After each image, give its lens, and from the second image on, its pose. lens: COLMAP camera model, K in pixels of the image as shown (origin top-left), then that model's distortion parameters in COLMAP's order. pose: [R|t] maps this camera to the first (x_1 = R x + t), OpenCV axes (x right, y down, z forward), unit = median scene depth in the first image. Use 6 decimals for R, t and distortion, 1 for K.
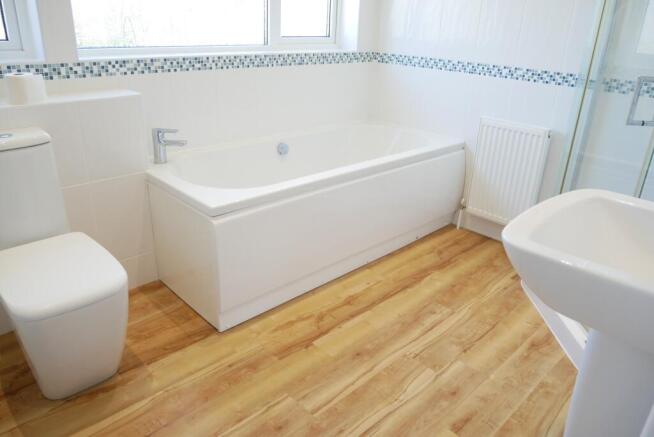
lens RADIAL K [[478.8, 0, 328.0], [0, 478.8, 218.3], [0, 0, 1]] dist [-0.047400, 0.002464]
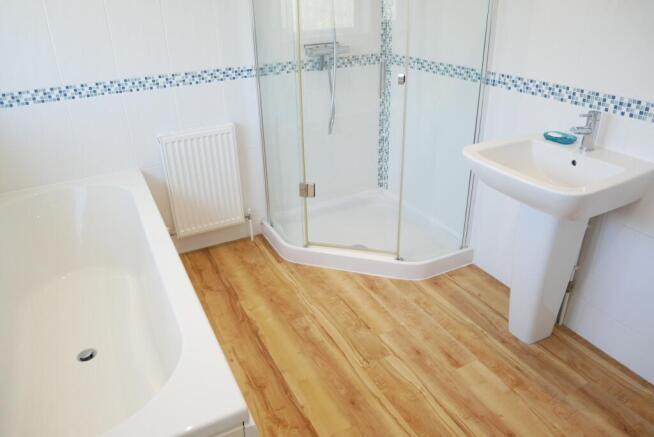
lens RADIAL K [[478.8, 0, 328.6], [0, 478.8, 217.1], [0, 0, 1]] dist [-0.047400, 0.002464]
pose [[0.278012, -0.467050, 0.839389, -0.509198], [0.404570, 0.849485, 0.338671, -0.327172], [-0.871225, 0.245437, 0.425121, 0.495024]]
